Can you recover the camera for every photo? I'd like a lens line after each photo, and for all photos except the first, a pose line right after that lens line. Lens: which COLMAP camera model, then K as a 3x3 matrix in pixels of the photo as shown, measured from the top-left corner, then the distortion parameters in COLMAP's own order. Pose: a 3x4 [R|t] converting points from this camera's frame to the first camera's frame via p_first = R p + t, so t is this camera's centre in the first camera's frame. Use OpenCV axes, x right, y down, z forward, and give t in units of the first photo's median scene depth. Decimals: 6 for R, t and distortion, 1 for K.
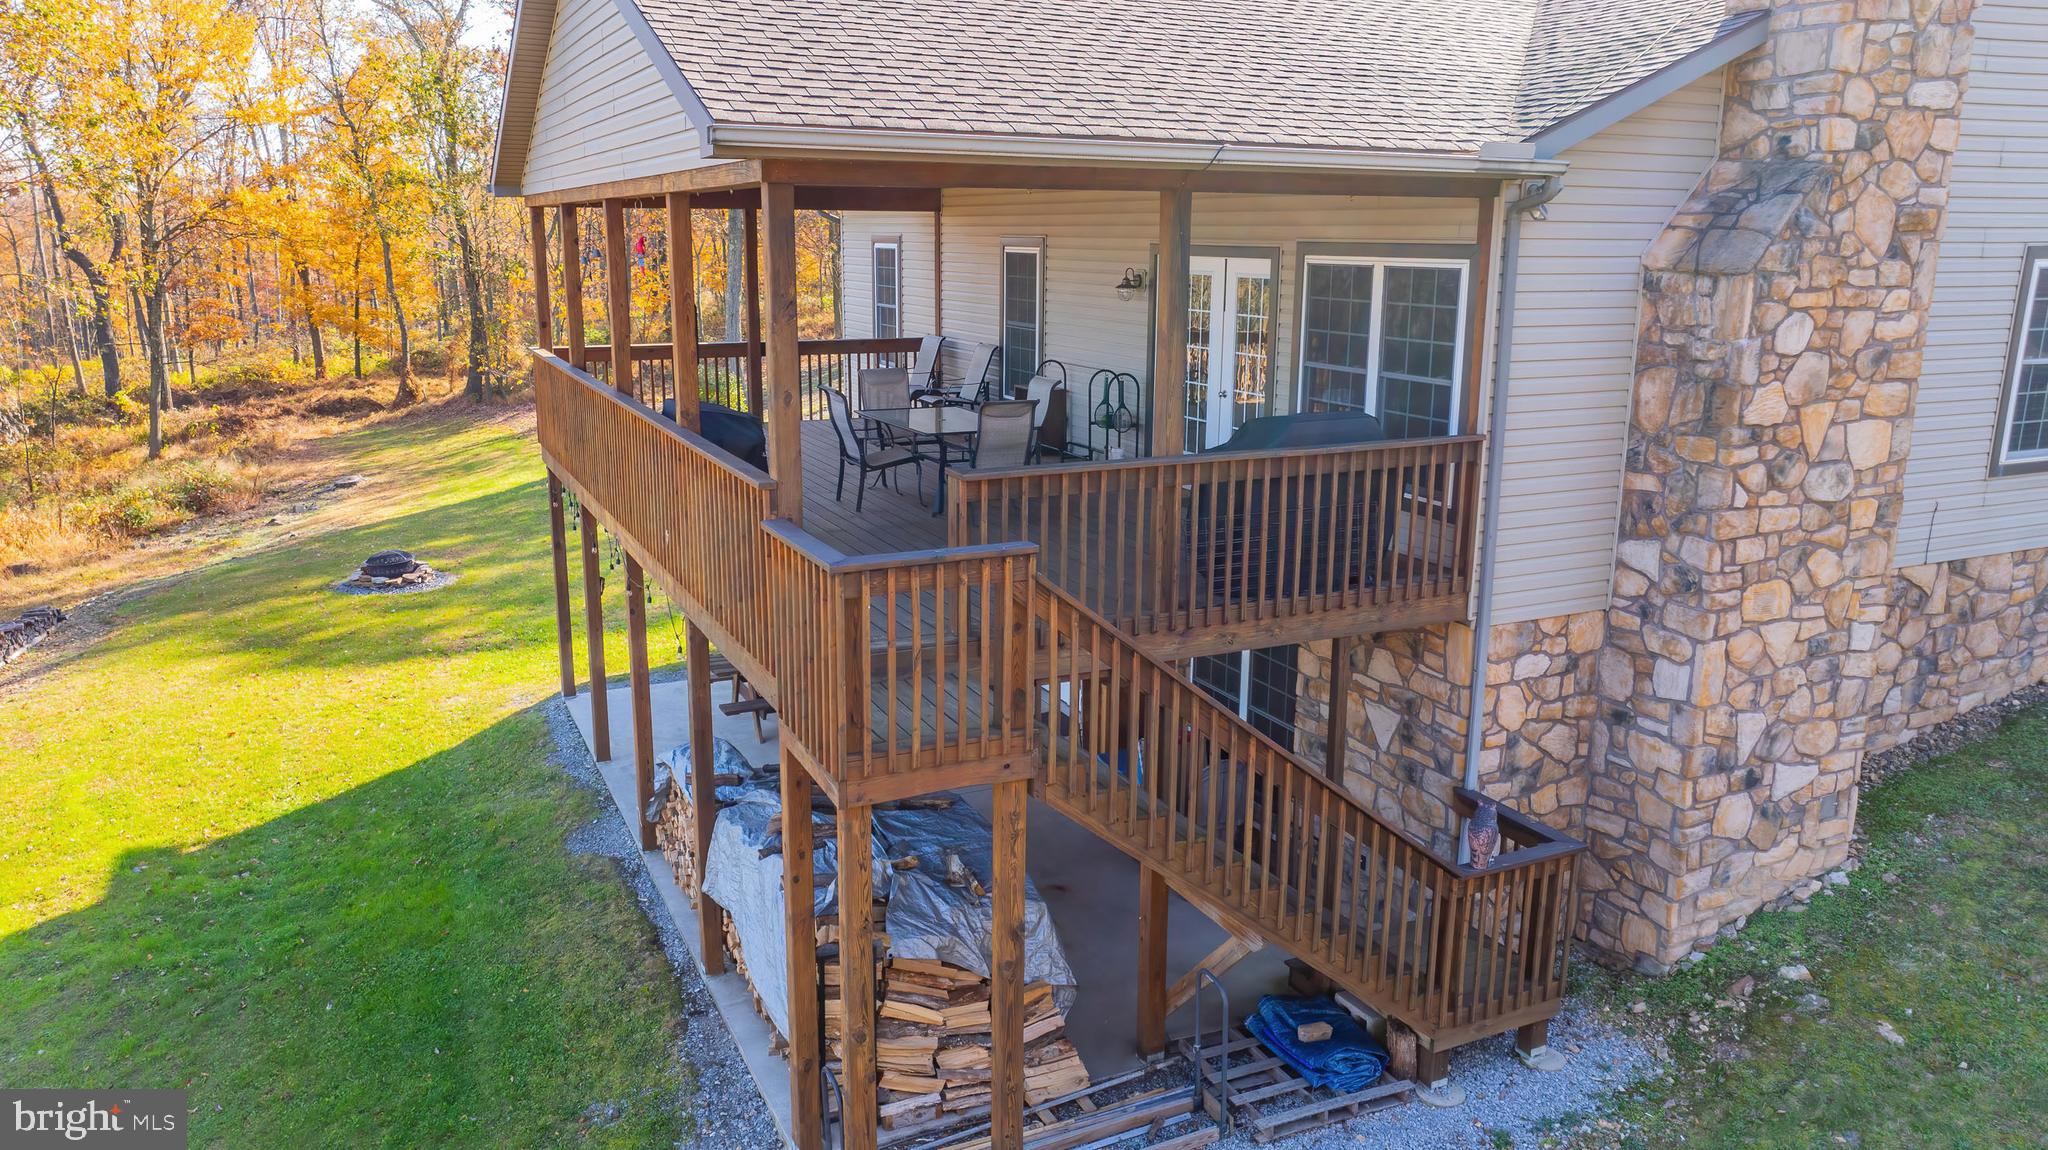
lens RADIAL K [[1434.9, 0, 1032.9], [0, 1434.9, 575.4], [0, 0, 1]] dist [-0.032627, 0.034607]
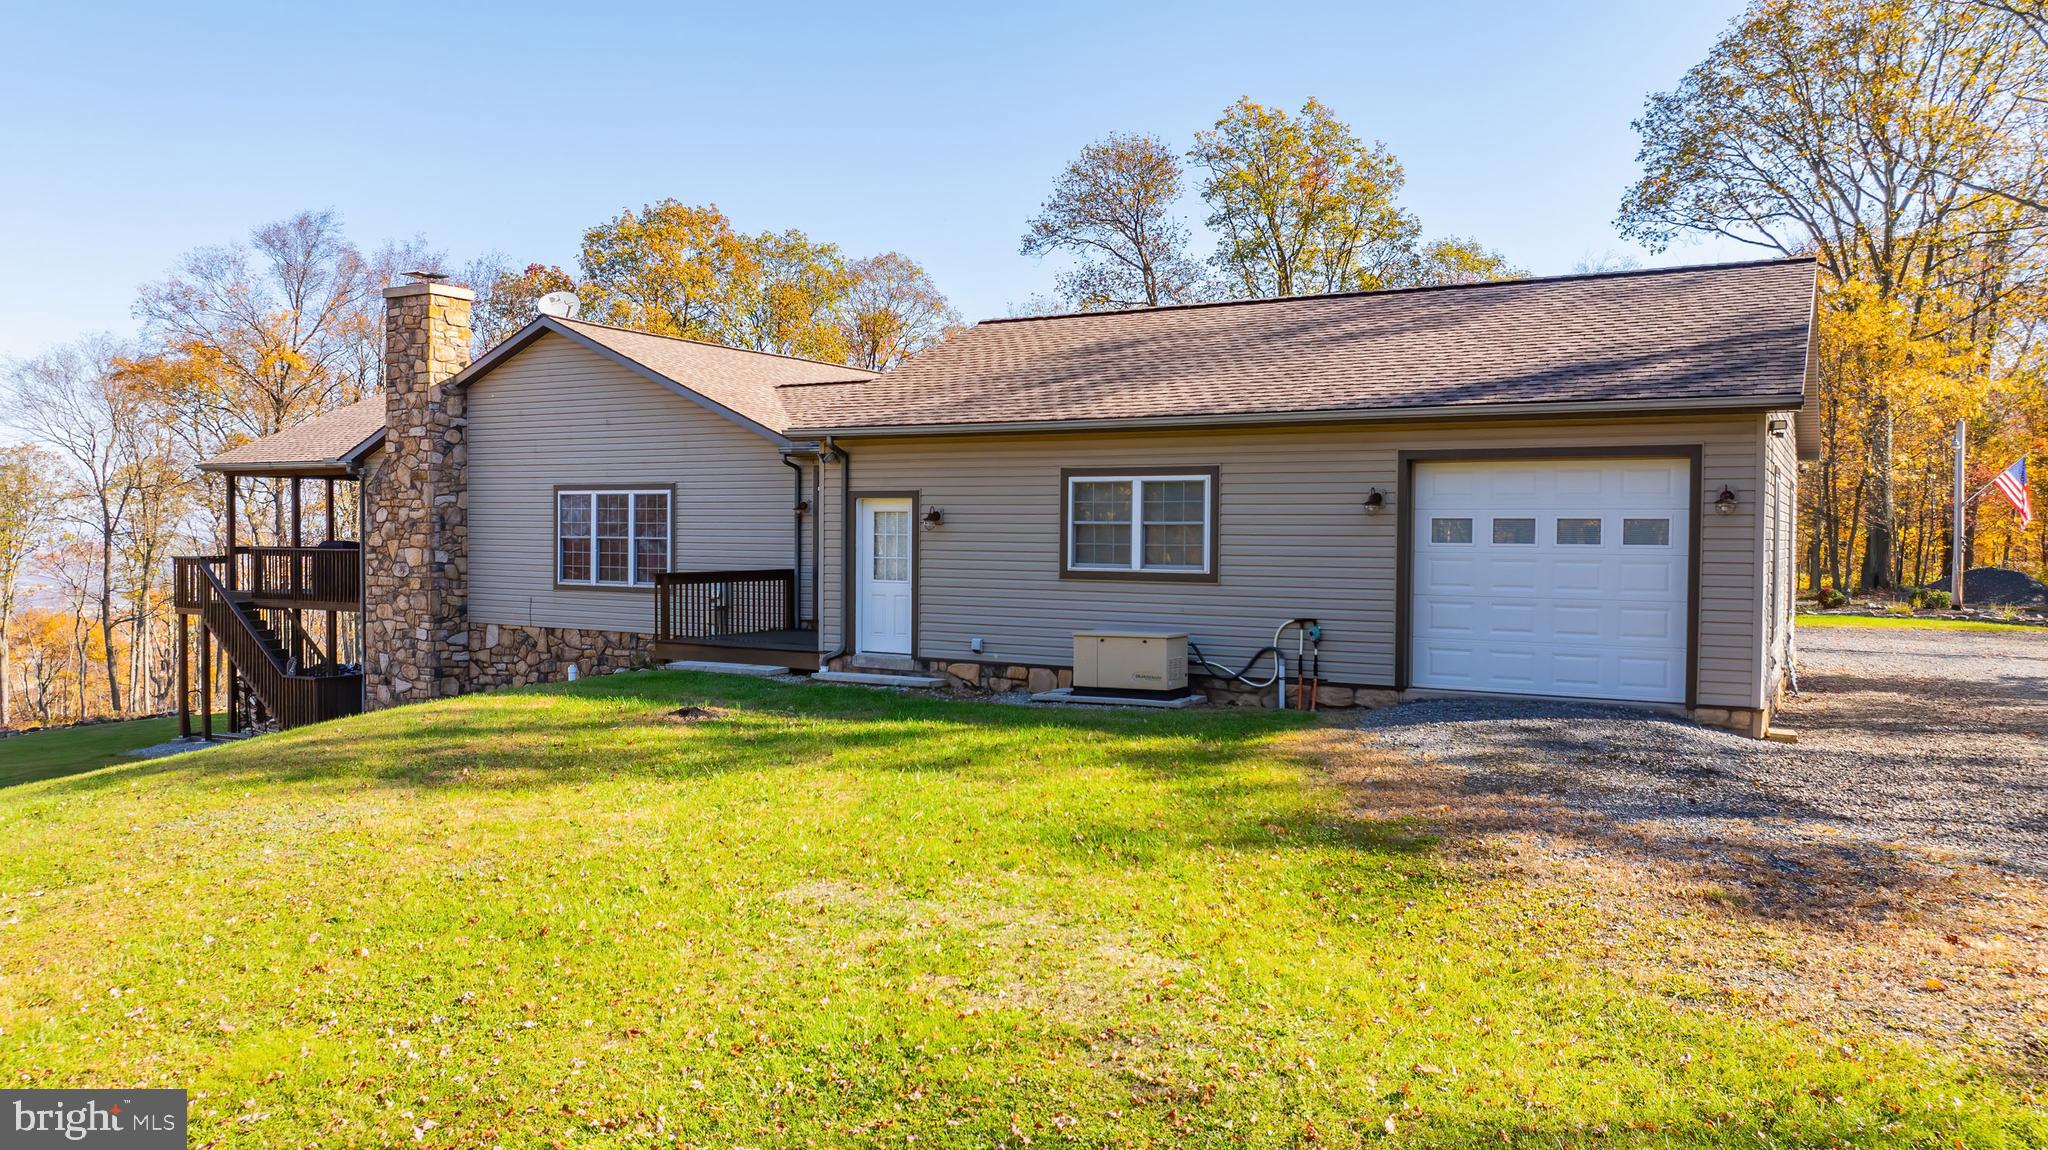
lens RADIAL K [[1434.9, 0, 1016.9], [0, 1434.9, 577.9], [0, 0, 1]] dist [-0.032627, 0.034607]
pose [[0.570094, 0.027275, -0.821127, 3.371394], [-0.198688, 0.974359, -0.105580, 0.003965], [0.797193, 0.223339, 0.560896, 0.401554]]
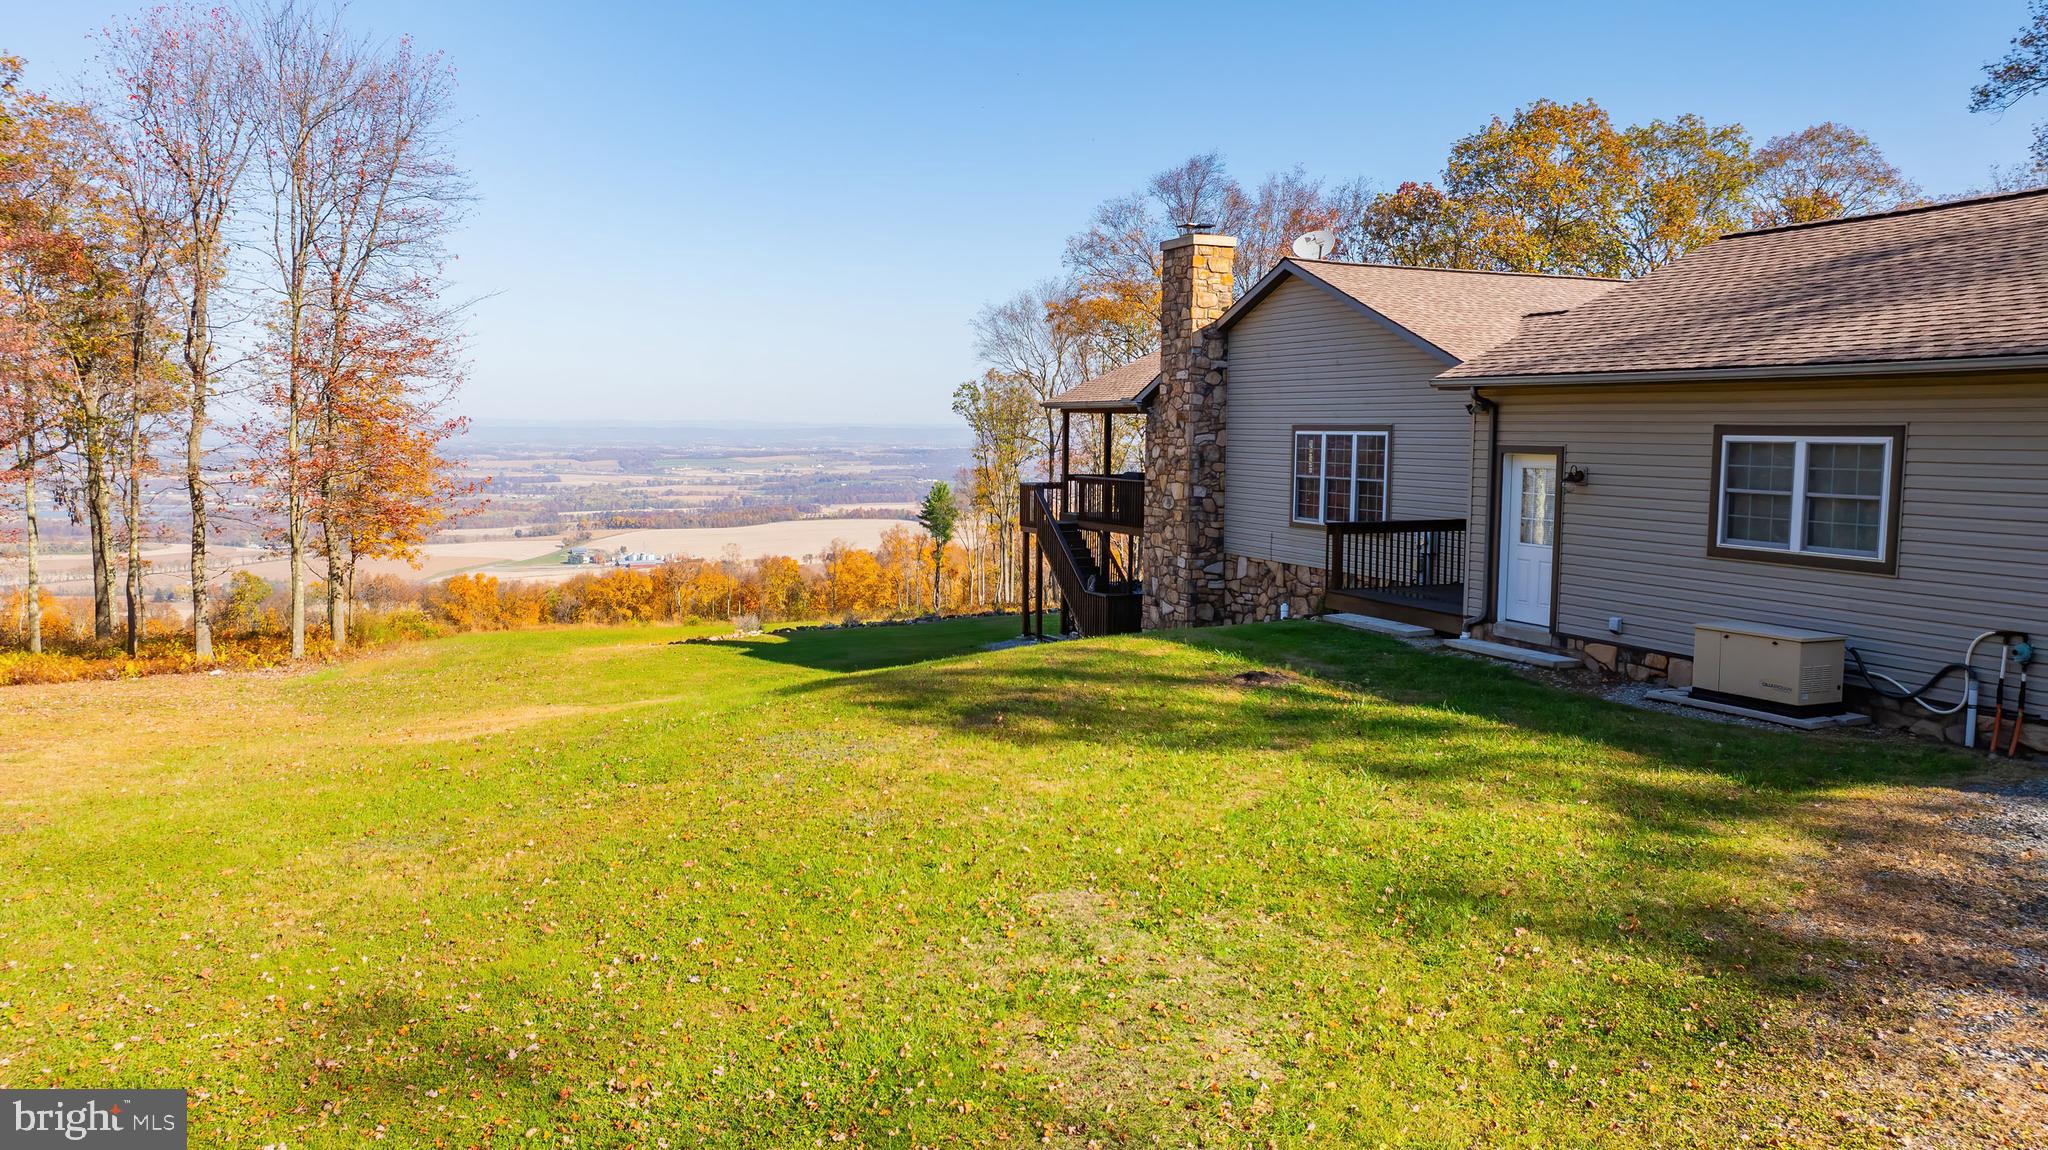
lens RADIAL K [[1434.9, 0, 1024.7], [0, 1434.9, 577.0], [0, 0, 1]] dist [-0.032627, 0.034607]
pose [[-0.031505, 0.099029, -0.994586, 3.450669], [-0.240305, 0.965141, 0.103710, -0.148593], [0.970186, 0.242272, -0.006610, 0.747321]]
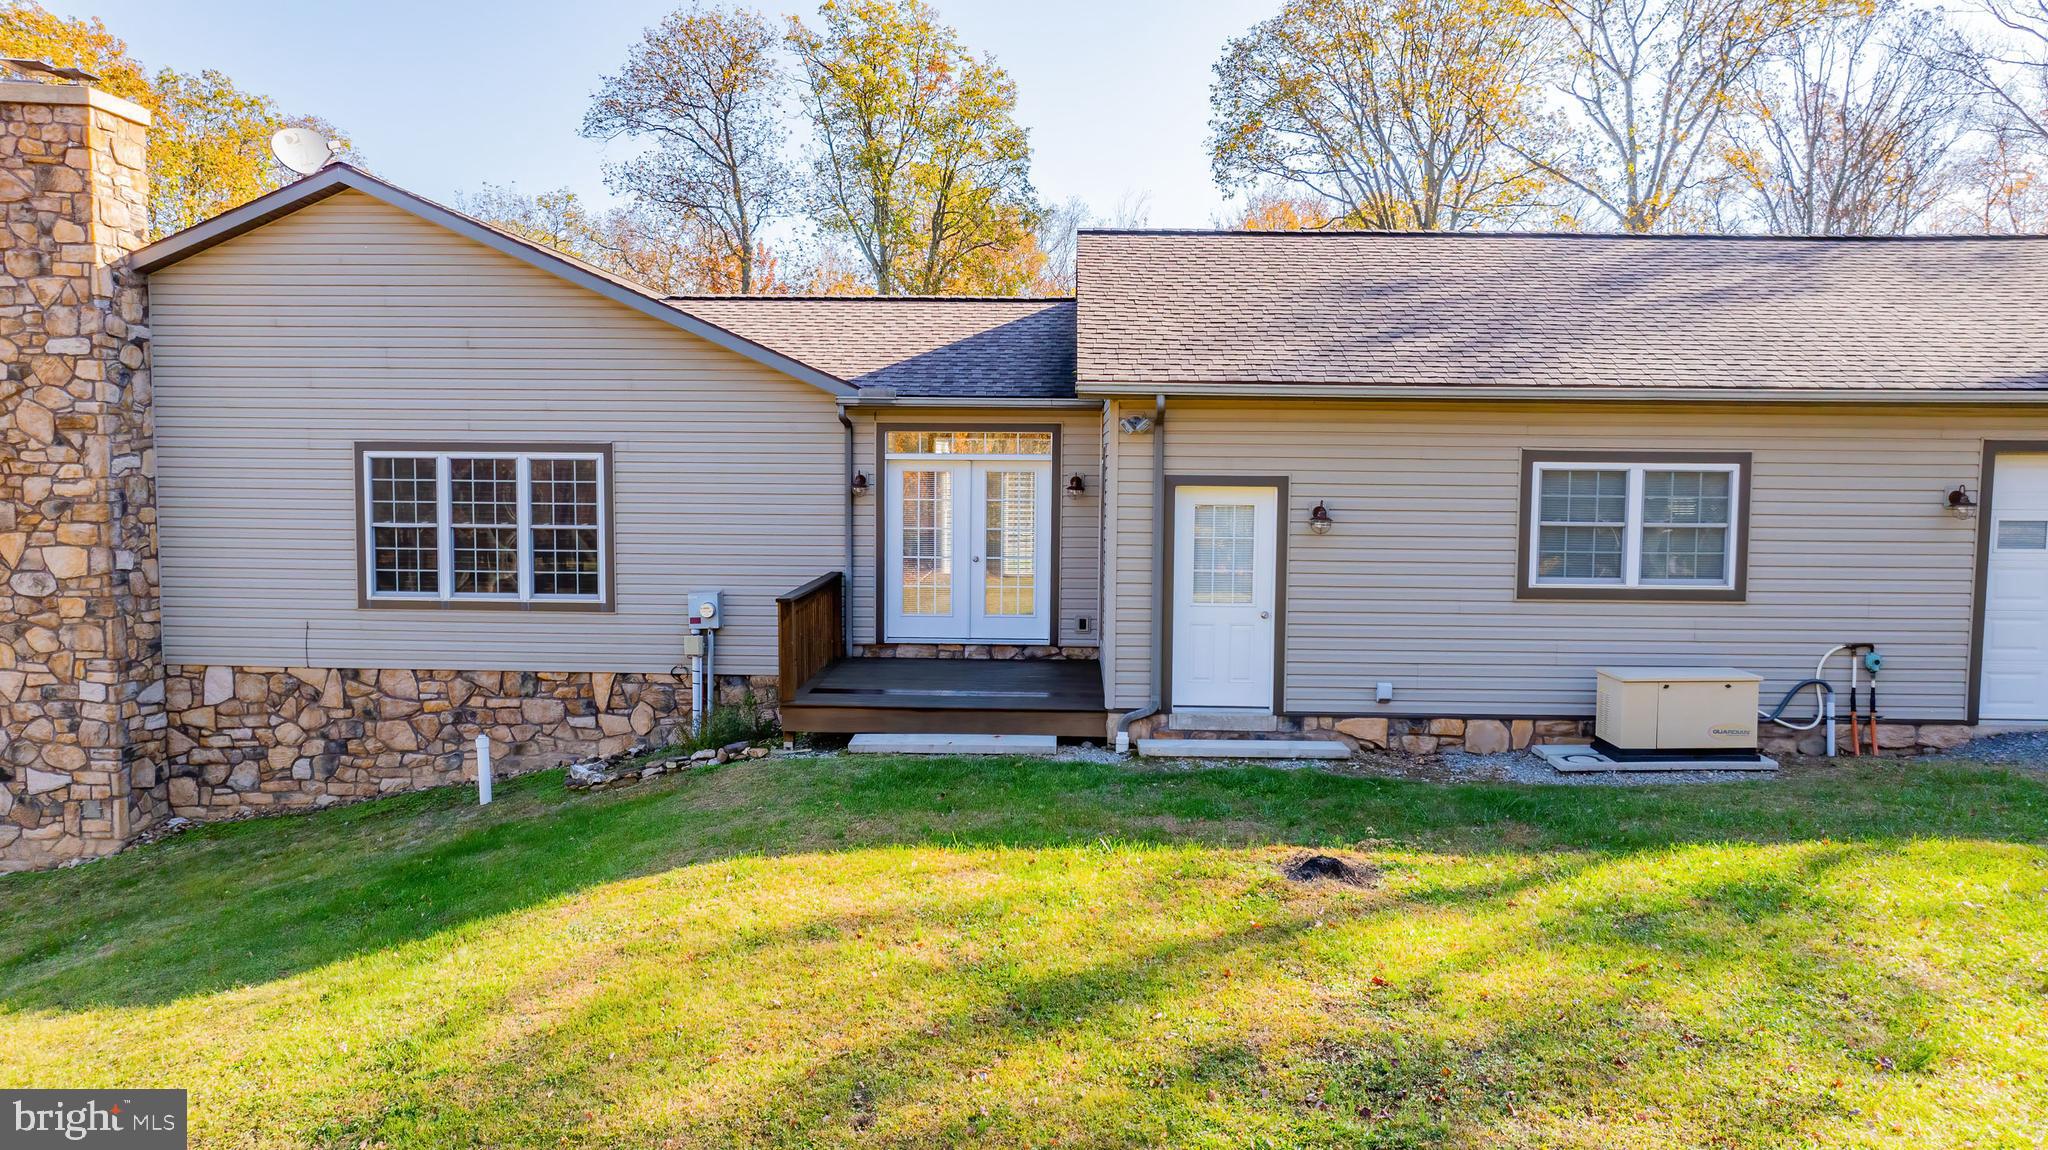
lens RADIAL K [[1434.9, 0, 1021.7], [0, 1434.9, 576.1], [0, 0, 1]] dist [-0.032627, 0.034607]
pose [[0.891699, 0.041645, -0.450709, 2.182796], [-0.111440, 0.985306, -0.129436, 0.007869], [0.438696, 0.165645, 0.883237, 0.084124]]
